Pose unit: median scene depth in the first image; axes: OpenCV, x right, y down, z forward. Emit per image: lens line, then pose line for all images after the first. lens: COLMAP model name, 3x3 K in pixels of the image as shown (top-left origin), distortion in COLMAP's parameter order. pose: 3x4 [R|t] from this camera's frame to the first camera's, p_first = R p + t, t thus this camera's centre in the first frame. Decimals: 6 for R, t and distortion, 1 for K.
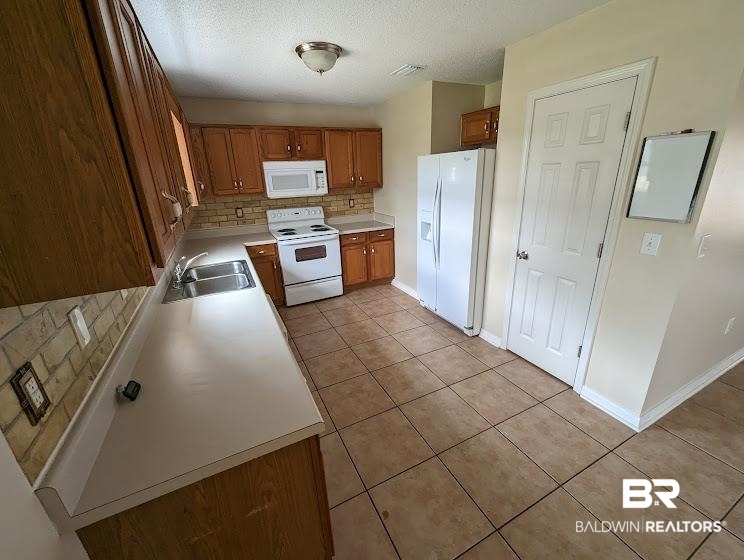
lens RADIAL K [[311.5, 0, 374.1], [0, 311.5, 278.5], [0, 0, 1]] dist [0.005349, -0.001817]
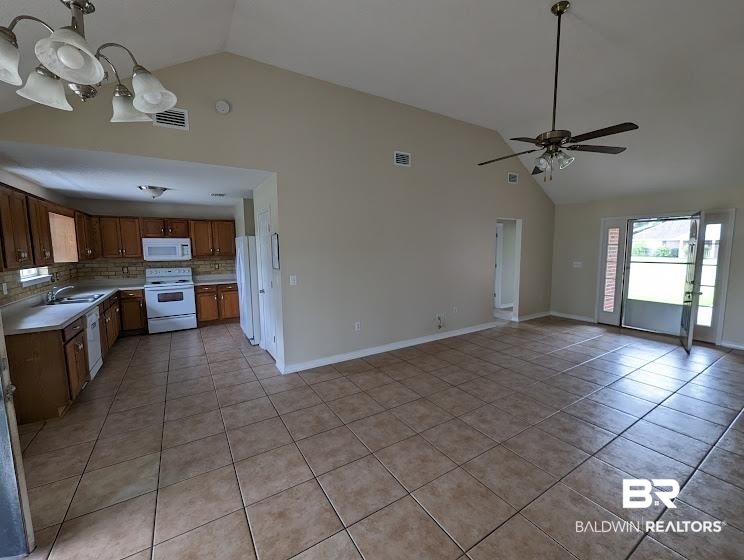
lens RADIAL K [[311.5, 0, 373.4], [0, 311.5, 278.7], [0, 0, 1]] dist [0.005349, -0.001817]
pose [[0.995250, 0.016603, 0.095927, 0.619087], [0.005817, 0.973448, -0.228836, 0.181378], [-0.097179, 0.228307, 0.968727, -0.559988]]
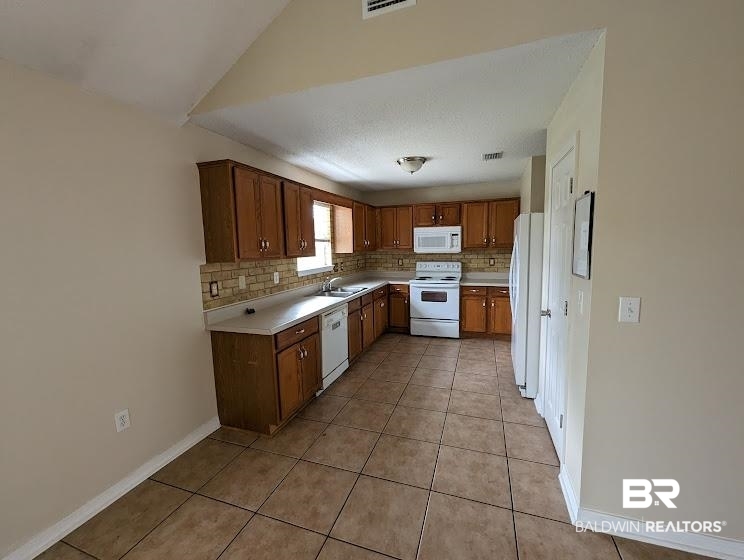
lens RADIAL K [[311.5, 0, 372.7], [0, 311.5, 278.9], [0, 0, 1]] dist [0.005349, -0.001817]
pose [[0.697842, 0.100159, -0.709214, 0.509200], [-0.237663, 0.966456, -0.097363, 0.031002], [0.675672, 0.236498, 0.698238, -0.057392]]
